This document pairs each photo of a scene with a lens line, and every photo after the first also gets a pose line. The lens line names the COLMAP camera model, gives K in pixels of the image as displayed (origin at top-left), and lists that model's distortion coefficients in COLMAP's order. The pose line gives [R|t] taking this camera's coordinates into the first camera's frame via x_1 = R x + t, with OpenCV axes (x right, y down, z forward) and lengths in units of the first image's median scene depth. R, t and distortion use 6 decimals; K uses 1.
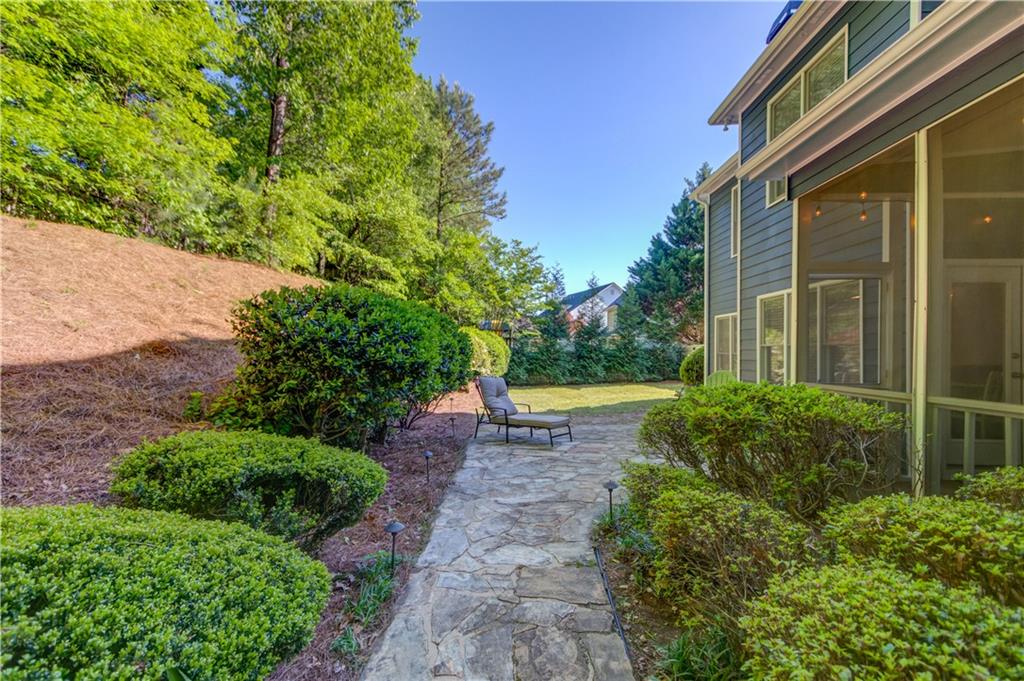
lens RADIAL K [[502.9, 0, 512.1], [0, 502.9, 346.9], [0, 0, 1]] dist [0.006448, -0.001064]
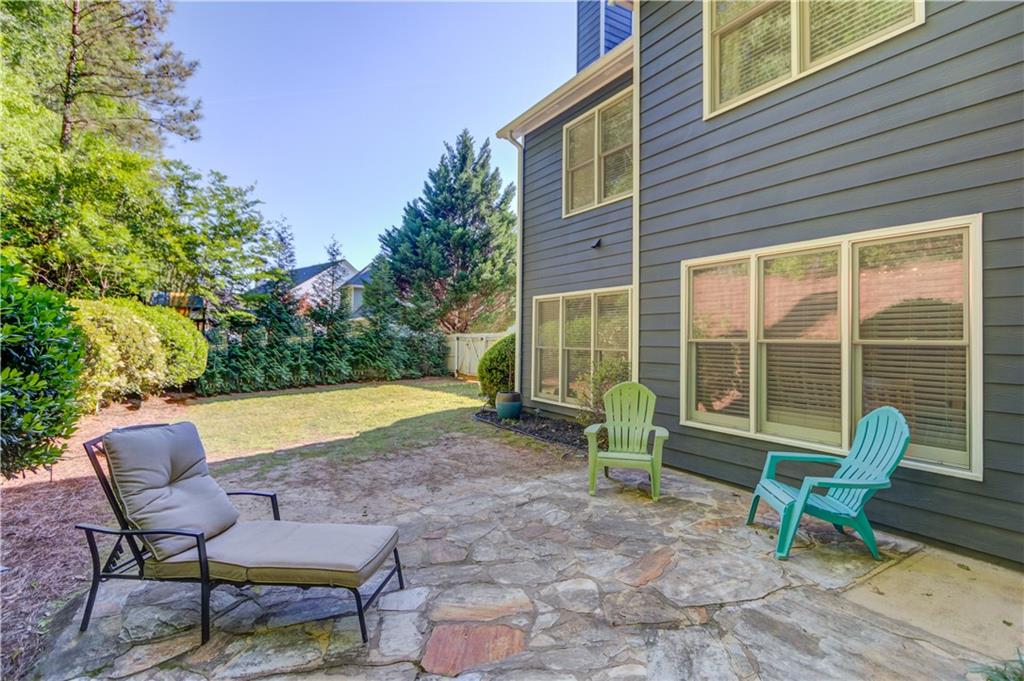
lens RADIAL K [[502.9, 0, 512.7], [0, 502.9, 330.6], [0, 0, 1]] dist [0.006448, -0.001064]
pose [[0.851753, 0.017282, 0.523658, -0.005041], [-0.014239, 0.999850, -0.009838, -0.002426], [-0.523750, 0.000924, 0.851872, 0.220855]]
